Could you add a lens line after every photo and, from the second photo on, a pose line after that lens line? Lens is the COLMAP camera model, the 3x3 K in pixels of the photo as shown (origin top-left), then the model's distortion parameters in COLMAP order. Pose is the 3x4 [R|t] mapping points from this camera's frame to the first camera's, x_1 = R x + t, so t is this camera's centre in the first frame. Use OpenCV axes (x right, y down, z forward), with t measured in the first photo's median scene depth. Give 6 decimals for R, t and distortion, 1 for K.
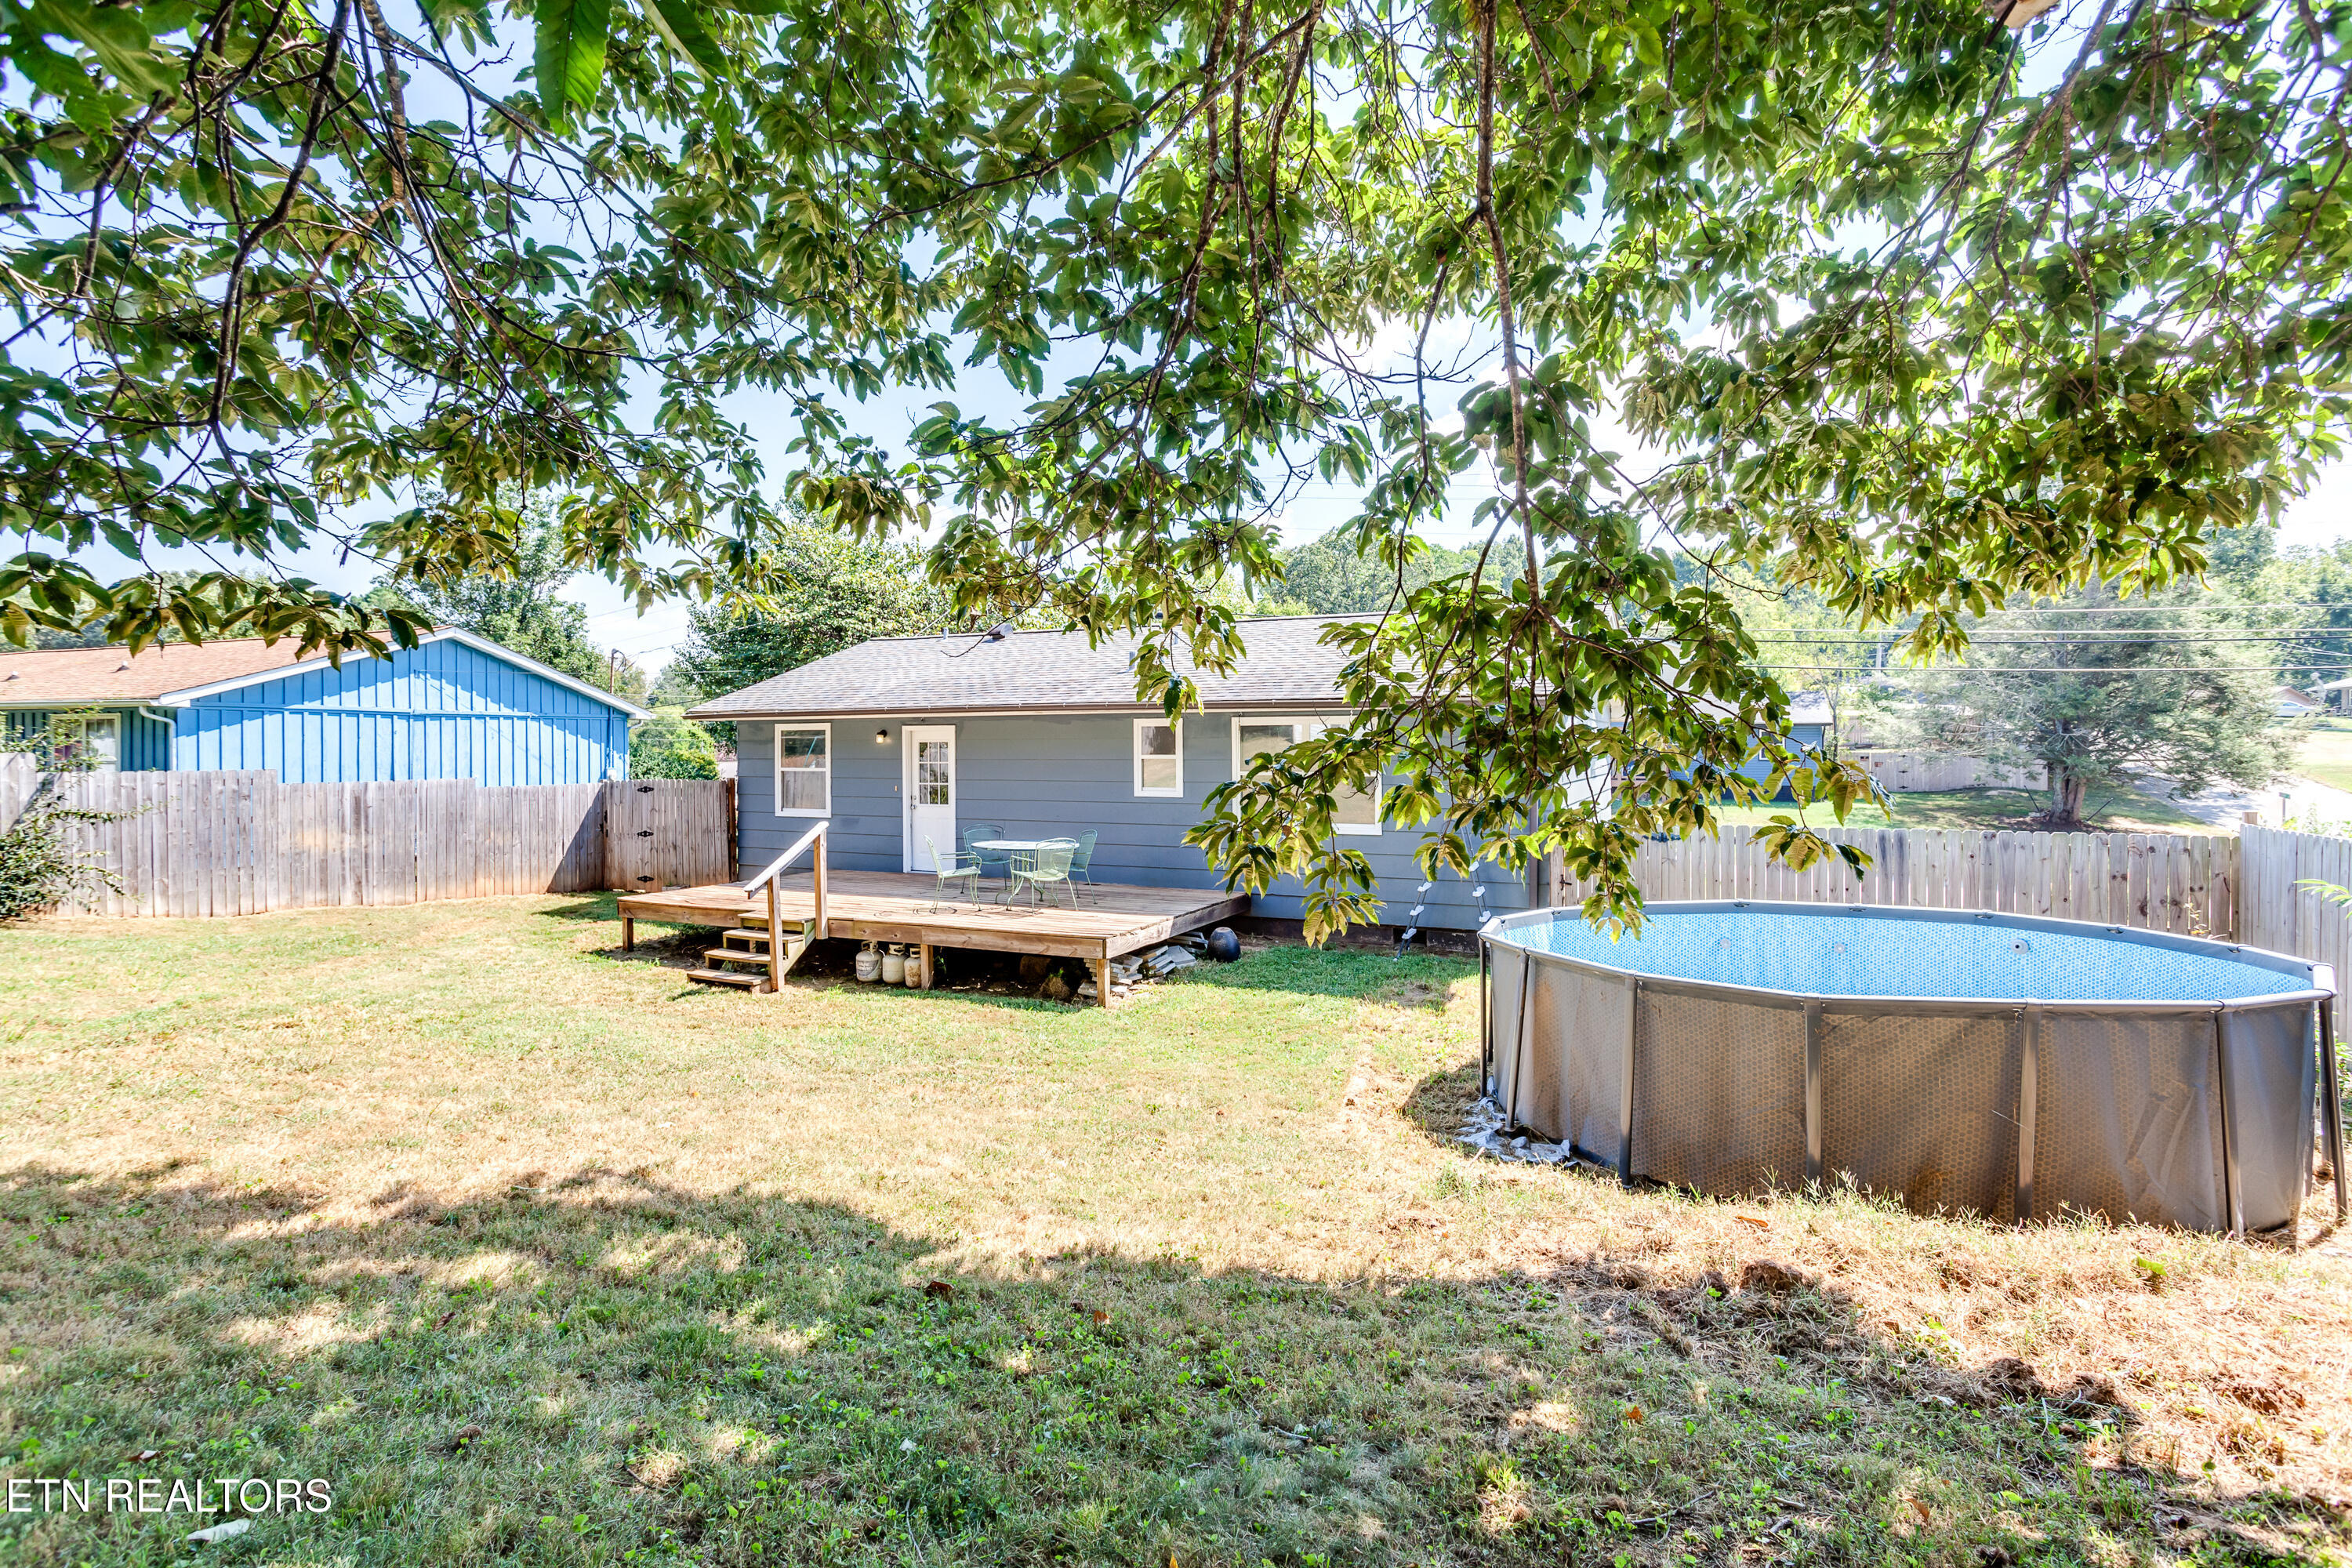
lens RADIAL K [[1149.0, 0, 1169.4], [0, 1149.0, 755.3], [0, 0, 1]] dist [-0.020954, 0.020361]
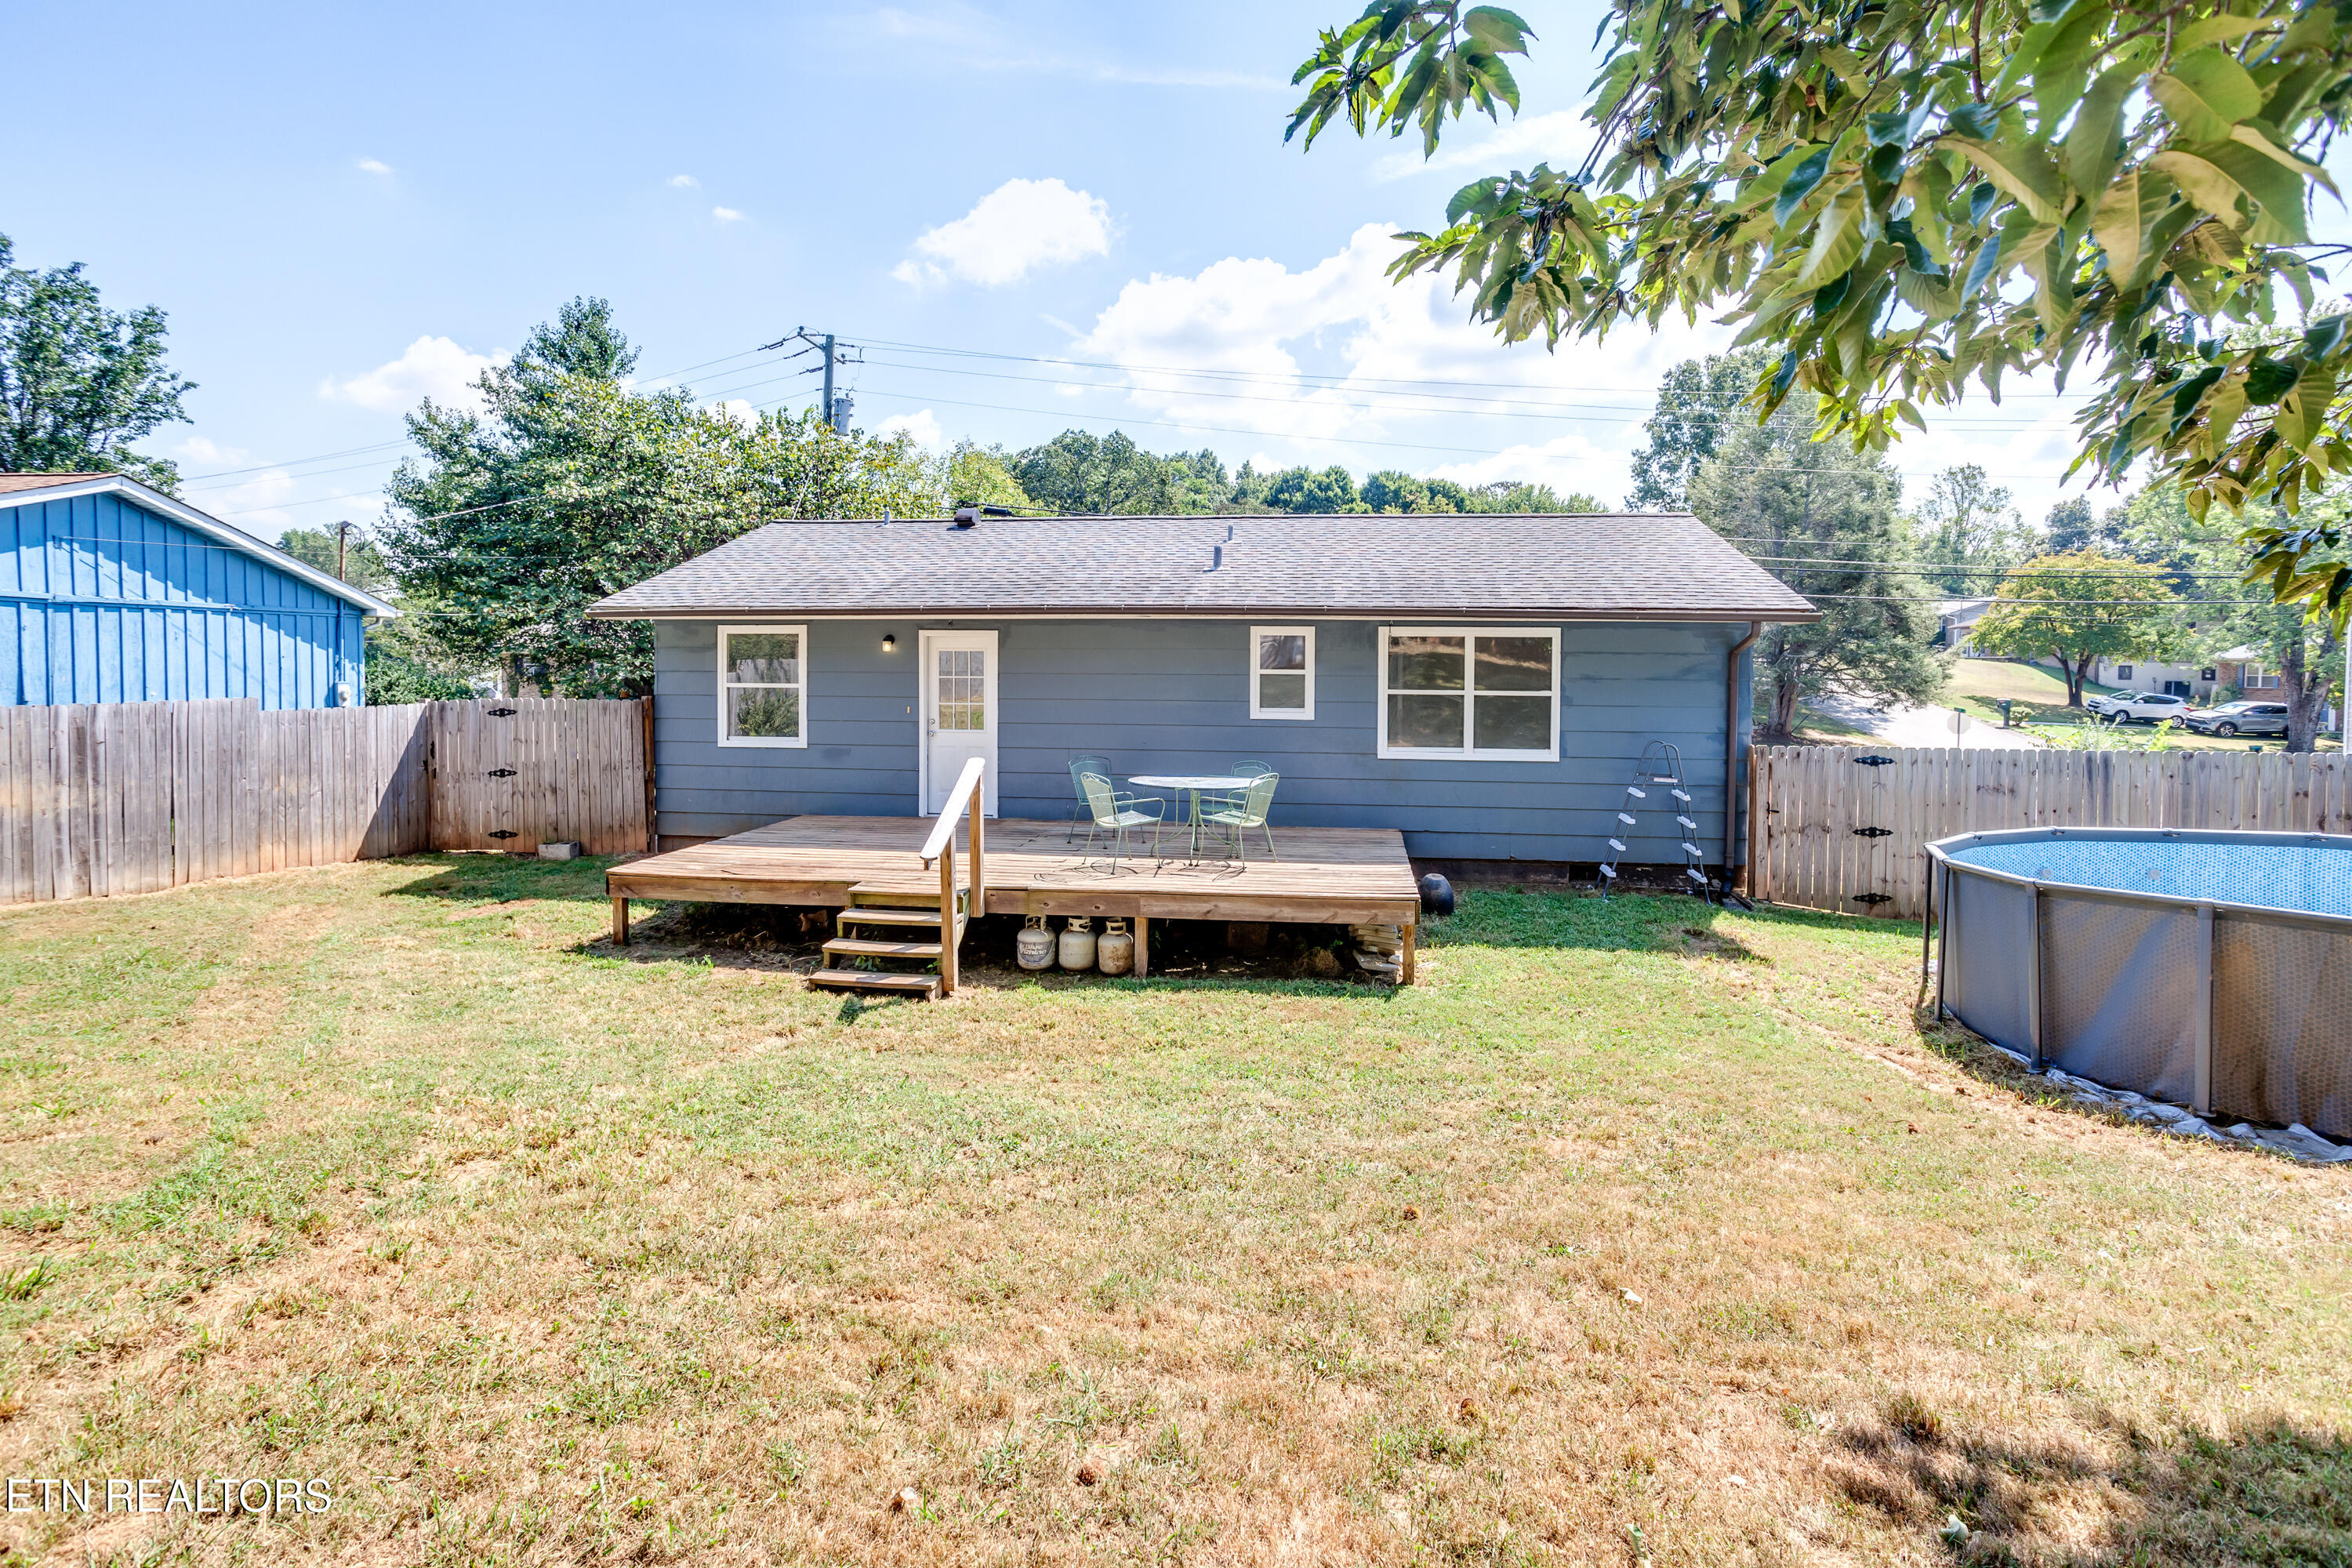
lens RADIAL K [[1155.7, 0, 1126.0], [0, 1155.7, 702.7], [0, 0, 1]] dist [-0.001302, 0.008531]
pose [[0.956284, -0.001936, 0.292434, -0.333896], [-0.006311, 0.999609, 0.027257, 0.001113], [-0.292373, -0.027911, 0.955897, 0.205285]]
